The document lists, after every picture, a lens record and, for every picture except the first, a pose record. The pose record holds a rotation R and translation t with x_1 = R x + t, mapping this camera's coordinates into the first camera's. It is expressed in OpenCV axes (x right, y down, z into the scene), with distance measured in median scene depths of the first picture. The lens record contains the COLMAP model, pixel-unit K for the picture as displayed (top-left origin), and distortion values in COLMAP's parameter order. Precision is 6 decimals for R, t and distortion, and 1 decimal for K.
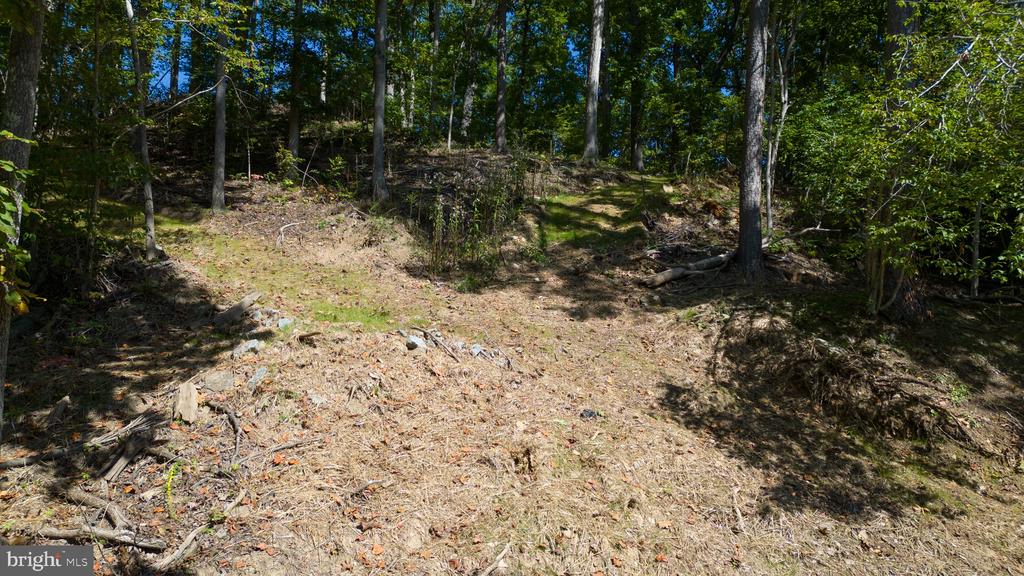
lens RADIAL K [[714.0, 0, 511.6], [0, 714.0, 290.1], [0, 0, 1]] dist [0.072493, -0.071838]
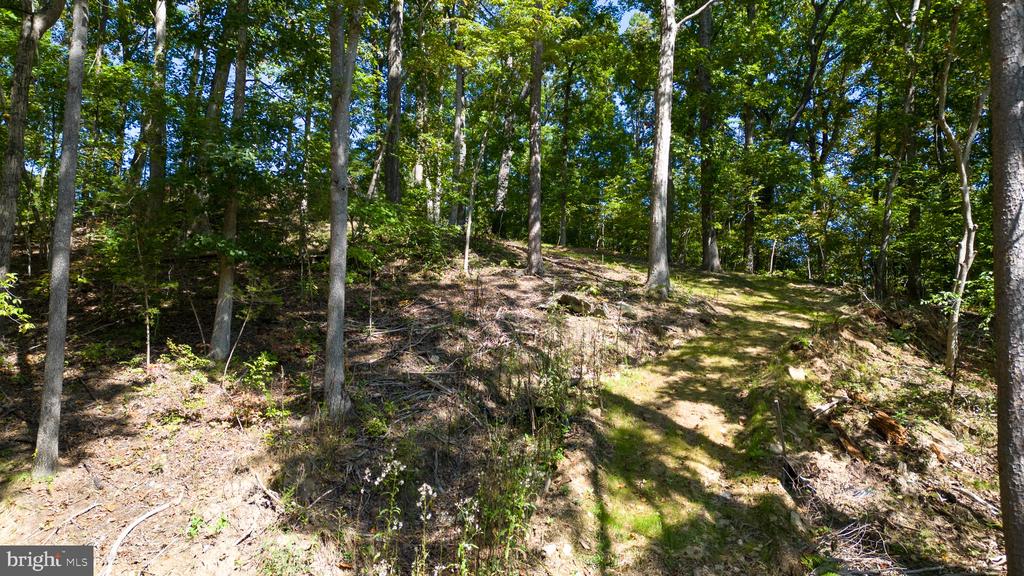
lens RADIAL K [[714.0, 0, 509.8], [0, 714.0, 284.7], [0, 0, 1]] dist [0.072493, -0.071838]
pose [[0.997836, -0.011468, -0.064739, 0.006925], [0.007485, 0.998083, -0.061439, -0.152233], [0.065320, 0.060821, 0.996009, 0.292933]]
